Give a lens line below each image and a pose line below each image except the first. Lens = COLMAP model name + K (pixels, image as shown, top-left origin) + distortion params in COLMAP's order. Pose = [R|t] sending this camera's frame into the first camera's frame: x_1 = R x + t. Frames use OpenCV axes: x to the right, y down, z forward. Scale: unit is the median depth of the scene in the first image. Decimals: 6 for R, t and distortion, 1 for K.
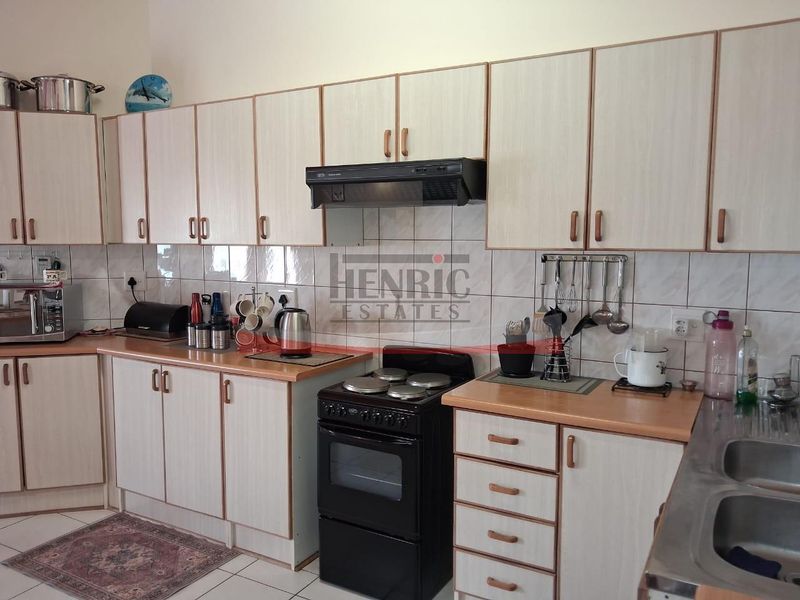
lens RADIAL K [[650.9, 0, 368.2], [0, 650.9, 296.7], [0, 0, 1]] dist [0.014953, 0.004735]
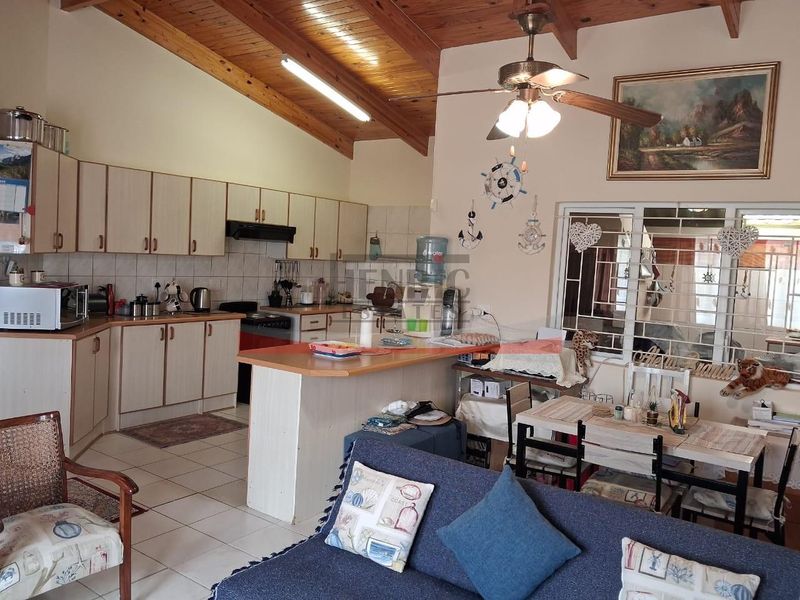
lens RADIAL K [[607.1, 0, 400.0], [0, 607.1, 300.0], [0, 0, 1]] dist [0.120896, -0.205784]
pose [[0.094327, -0.069070, 0.993142, -2.136758], [0.044086, 0.996902, 0.065145, -0.044001], [-0.994565, 0.037639, 0.097079, 0.258749]]
